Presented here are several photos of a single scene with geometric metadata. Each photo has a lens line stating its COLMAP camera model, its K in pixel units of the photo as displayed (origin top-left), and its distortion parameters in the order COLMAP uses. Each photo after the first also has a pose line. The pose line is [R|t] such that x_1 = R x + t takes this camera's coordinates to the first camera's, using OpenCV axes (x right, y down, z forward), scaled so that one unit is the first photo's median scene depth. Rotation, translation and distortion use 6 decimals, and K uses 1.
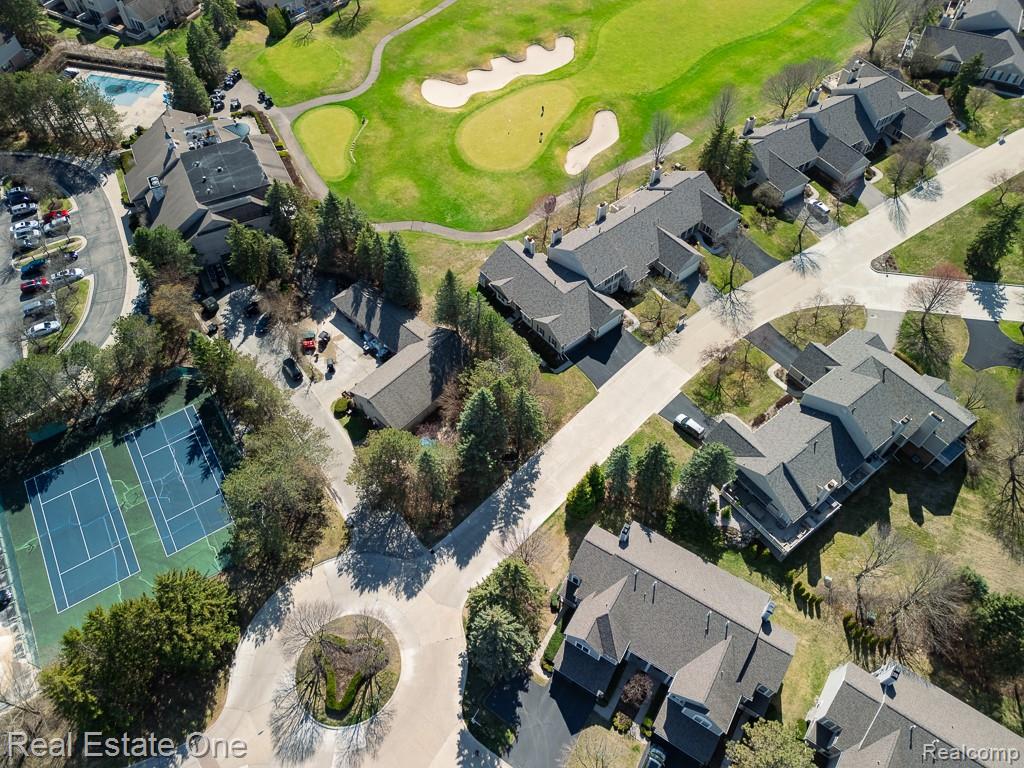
lens RADIAL K [[725.5, 0, 512.0], [0, 725.5, 384.0], [0, 0, 1]] dist [0.051008, -0.047970]
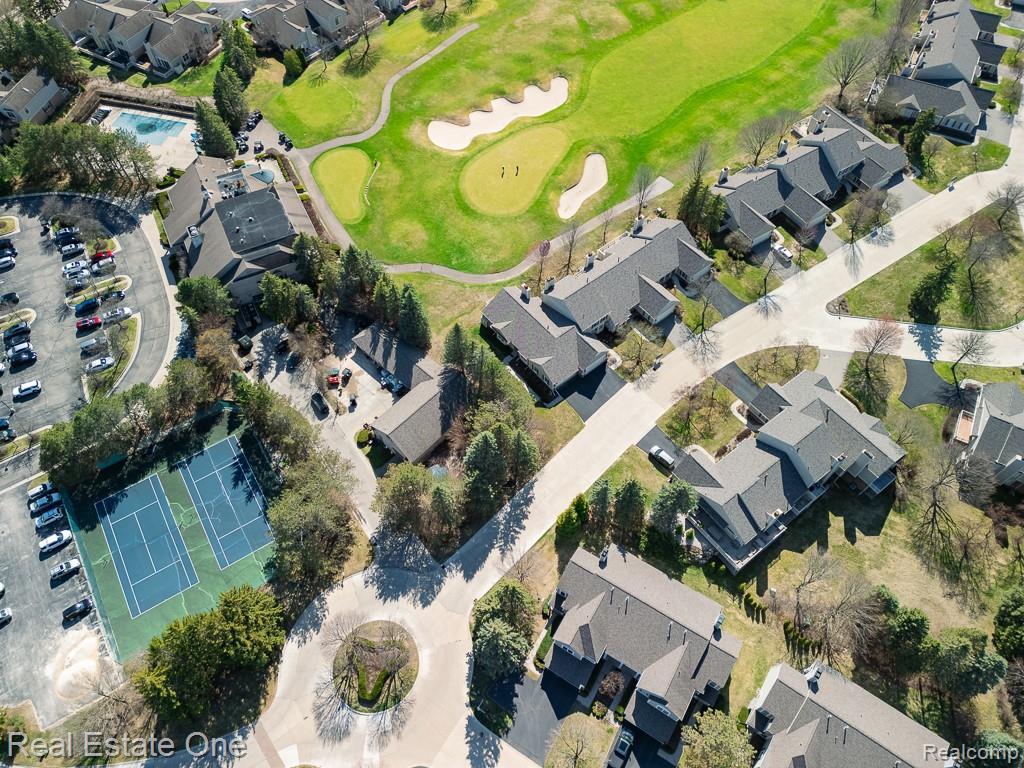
lens RADIAL K [[725.5, 0, 512.0], [0, 725.5, 384.0], [0, 0, 1]] dist [0.051008, -0.047970]
pose [[0.999989, 0.002244, 0.004018, -0.002102], [-0.002436, 0.998814, 0.048630, -0.108942], [-0.003904, -0.048639, 0.998809, -0.152107]]
